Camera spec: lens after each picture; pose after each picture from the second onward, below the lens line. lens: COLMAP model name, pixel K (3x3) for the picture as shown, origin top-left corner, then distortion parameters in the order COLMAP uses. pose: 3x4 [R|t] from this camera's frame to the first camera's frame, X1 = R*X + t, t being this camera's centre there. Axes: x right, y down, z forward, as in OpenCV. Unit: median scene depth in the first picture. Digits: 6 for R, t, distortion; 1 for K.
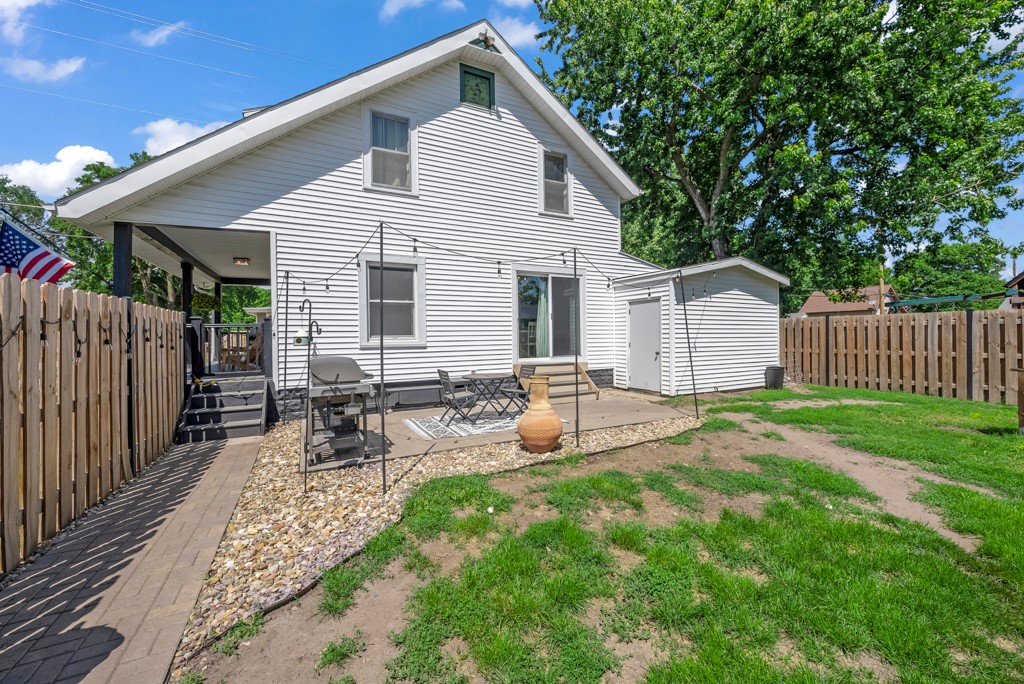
lens RADIAL K [[400.6, 0, 514.5], [0, 400.6, 337.4], [0, 0, 1]] dist [0.000434, -0.000029]
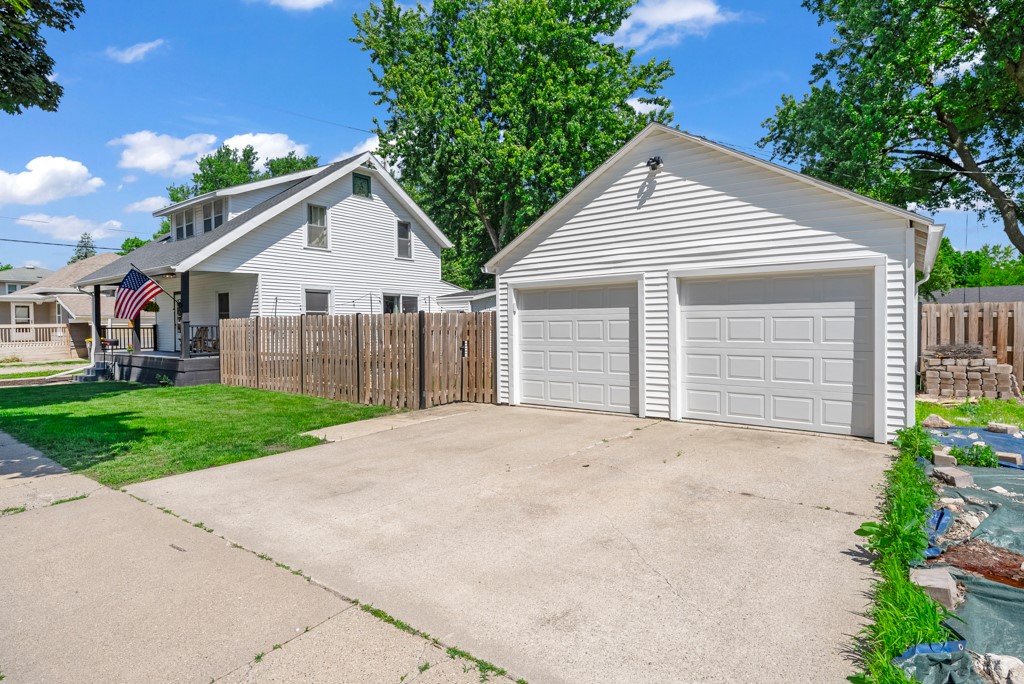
lens RADIAL K [[522.8, 0, 512.0], [0, 522.8, 342.0], [0, 0, 1]] dist [0.000521, -0.000002]
pose [[0.909211, -0.007852, 0.416262, -0.427453], [-0.001358, 0.999761, 0.021825, -0.006423], [-0.416334, -0.020409, 0.908983, -1.260144]]
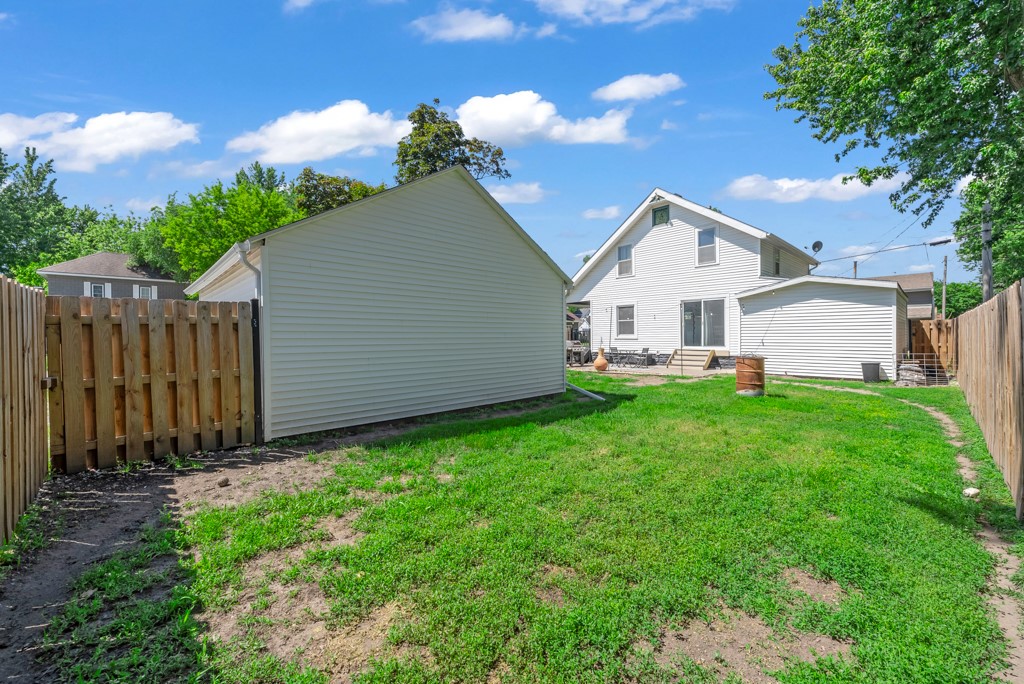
lens RADIAL K [[400.6, 0, 514.5], [0, 400.6, 337.4], [0, 0, 1]] dist [0.000434, -0.000029]
pose [[0.273590, 0.012041, -0.961771, 1.674338], [0.003256, 0.999904, 0.013445, -0.018621], [0.961841, -0.006809, 0.273525, -0.304563]]
